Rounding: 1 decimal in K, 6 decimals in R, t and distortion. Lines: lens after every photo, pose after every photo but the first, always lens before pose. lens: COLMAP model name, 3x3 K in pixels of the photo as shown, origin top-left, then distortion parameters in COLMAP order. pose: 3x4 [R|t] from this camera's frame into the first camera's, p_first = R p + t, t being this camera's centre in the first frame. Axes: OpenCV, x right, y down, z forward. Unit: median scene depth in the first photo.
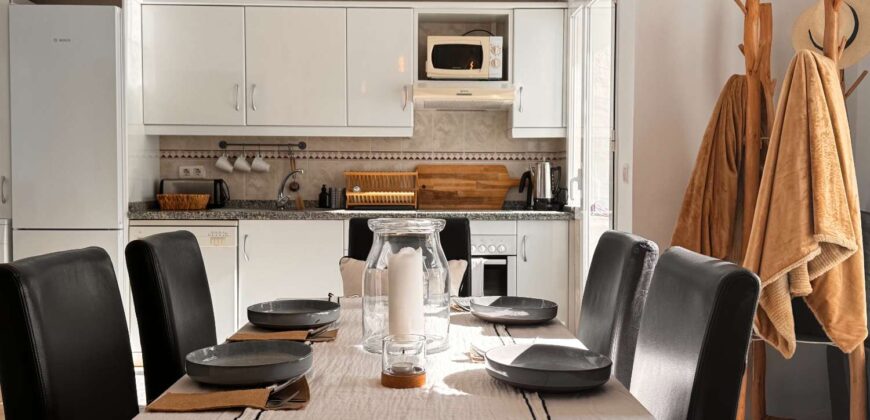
lens RADIAL K [[858.3, 0, 435.0], [0, 858.3, 210.0], [0, 0, 1]] dist [0.148082, -0.001512]
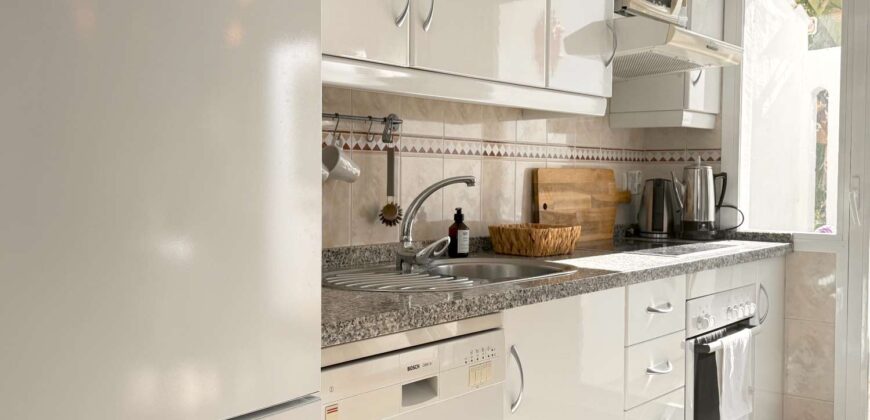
lens RADIAL K [[858.3, 0, 435.0], [0, 858.3, 210.0], [0, 0, 1]] dist [0.148082, -0.001512]
pose [[0.642381, -0.028239, 0.765865, -0.488467], [0.018993, 0.999601, 0.020926, -0.038273], [-0.766150, 0.001104, 0.642660, 0.700503]]
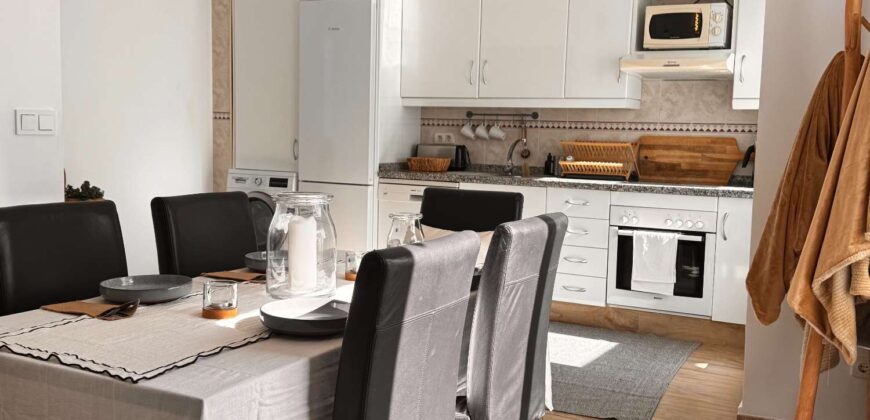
lens RADIAL K [[858.3, 0, 435.0], [0, 858.3, 210.0], [0, 0, 1]] dist [0.148082, -0.001512]
pose [[0.878771, 0.065039, -0.472790, 0.253503], [-0.041150, 0.997307, 0.060707, -0.017601], [0.475465, -0.033892, 0.879081, -0.007039]]
